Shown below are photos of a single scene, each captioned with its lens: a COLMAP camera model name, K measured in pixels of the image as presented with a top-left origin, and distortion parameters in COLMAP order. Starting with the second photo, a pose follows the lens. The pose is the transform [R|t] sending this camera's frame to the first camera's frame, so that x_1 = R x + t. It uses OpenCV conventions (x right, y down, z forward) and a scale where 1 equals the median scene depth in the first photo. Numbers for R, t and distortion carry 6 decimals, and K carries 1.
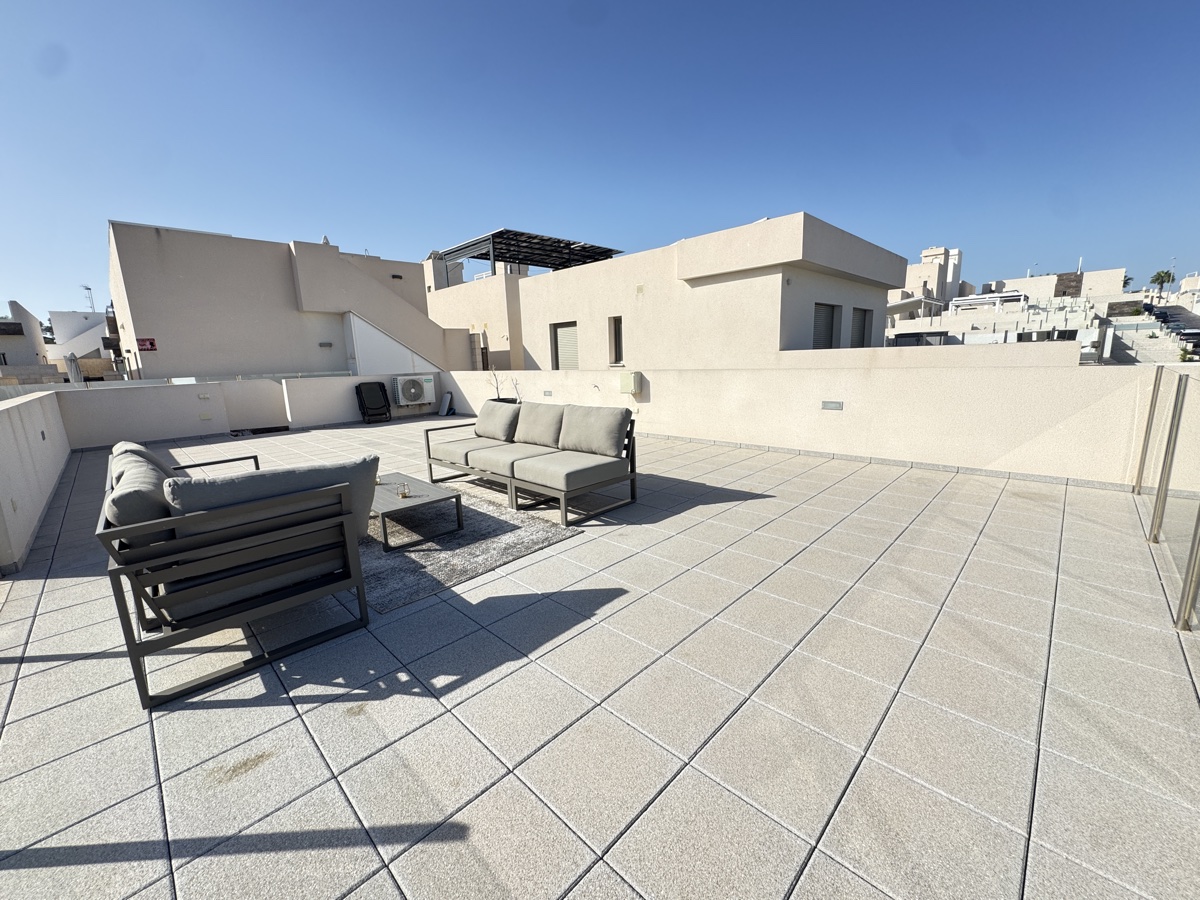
lens RADIAL K [[481.7, 0, 599.2], [0, 481.7, 449.3], [0, 0, 1]] dist [-0.003843, 0.000473]
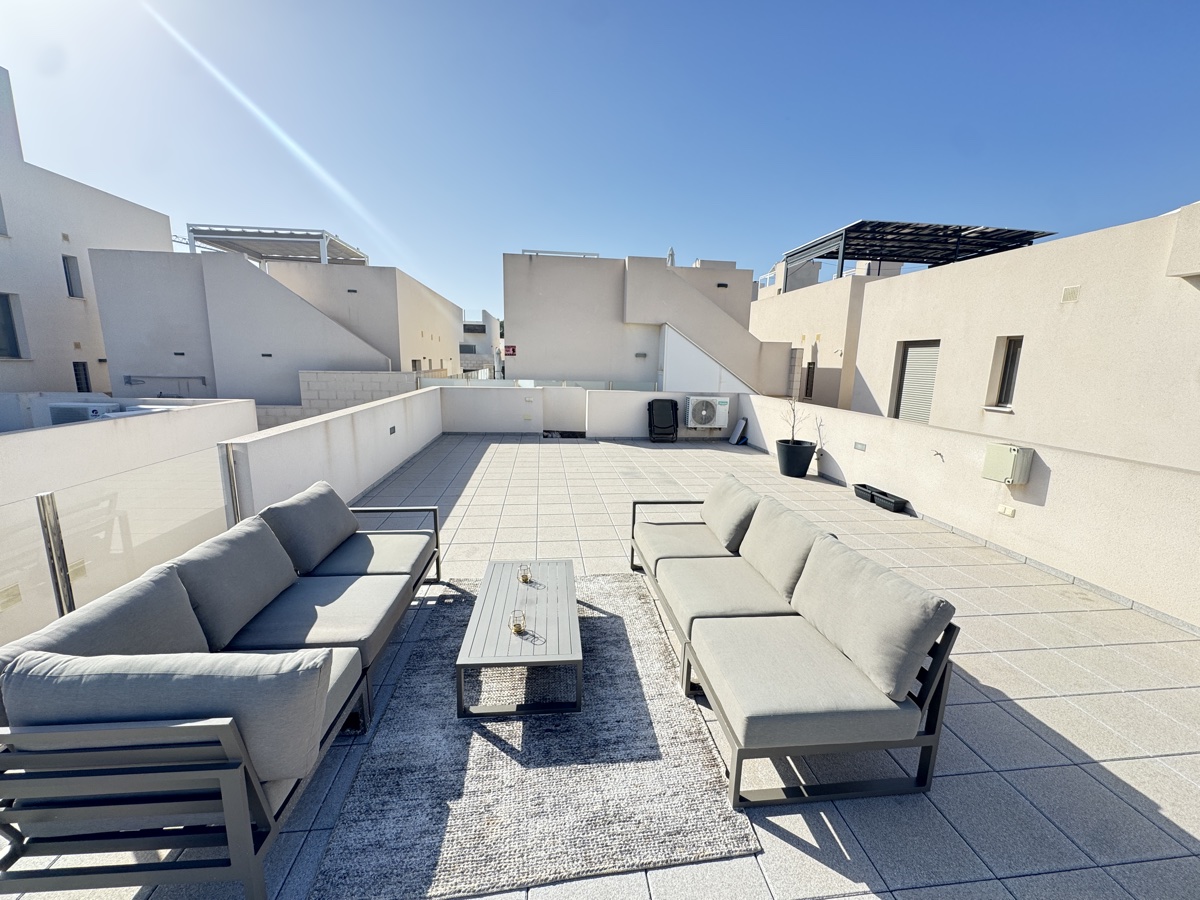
lens RADIAL K [[481.7, 0, 598.7], [0, 481.7, 450.0], [0, 0, 1]] dist [-0.003843, 0.000473]
pose [[0.777215, 0.168882, -0.606149, 0.022773], [-0.169136, 0.983928, 0.057269, -0.077221], [0.606078, 0.058011, 0.793287, 0.177116]]
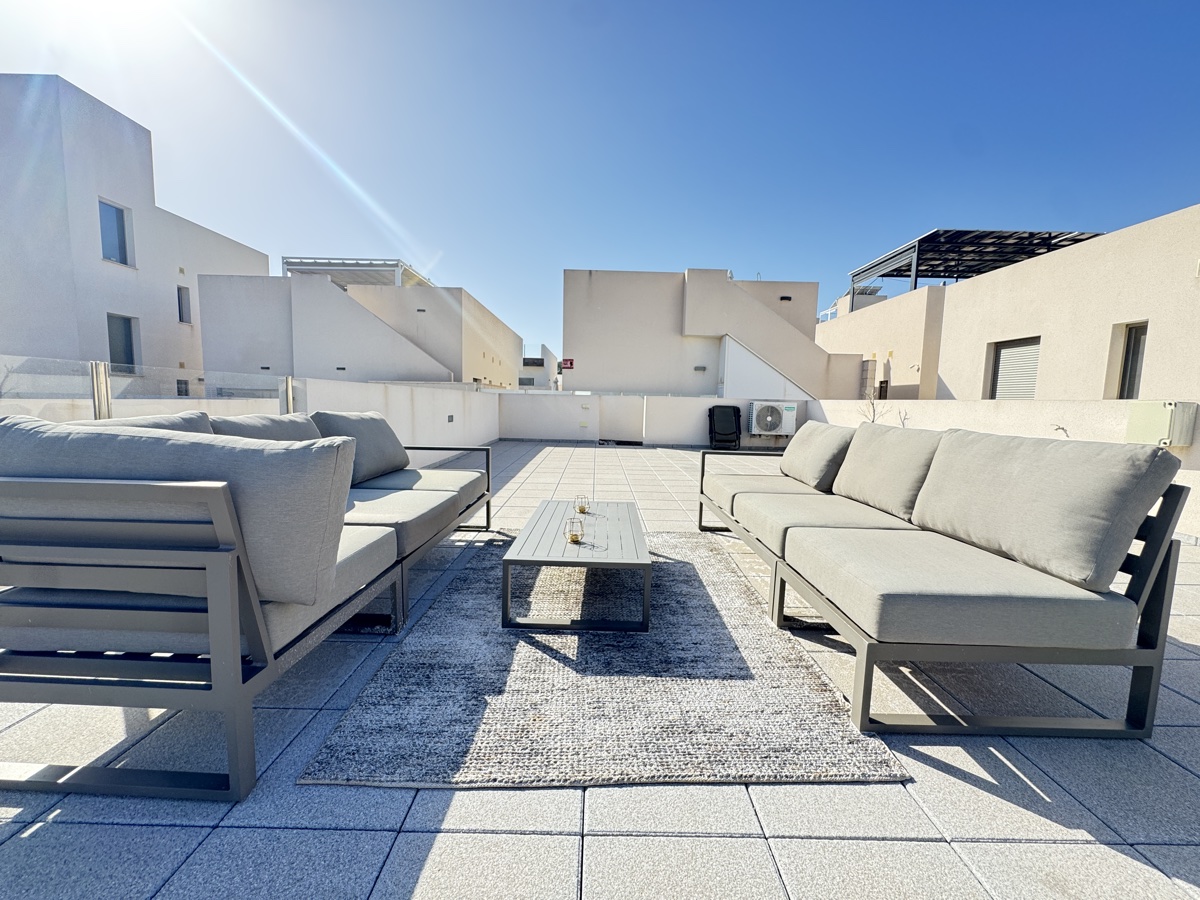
lens RADIAL K [[481.7, 0, 598.9], [0, 481.7, 449.6], [0, 0, 1]] dist [-0.003843, 0.000473]
pose [[0.702587, 0.125455, -0.700452, 0.007656], [-0.184621, 0.982767, -0.009164, -0.004718], [0.687232, 0.135757, 0.713641, 0.203741]]
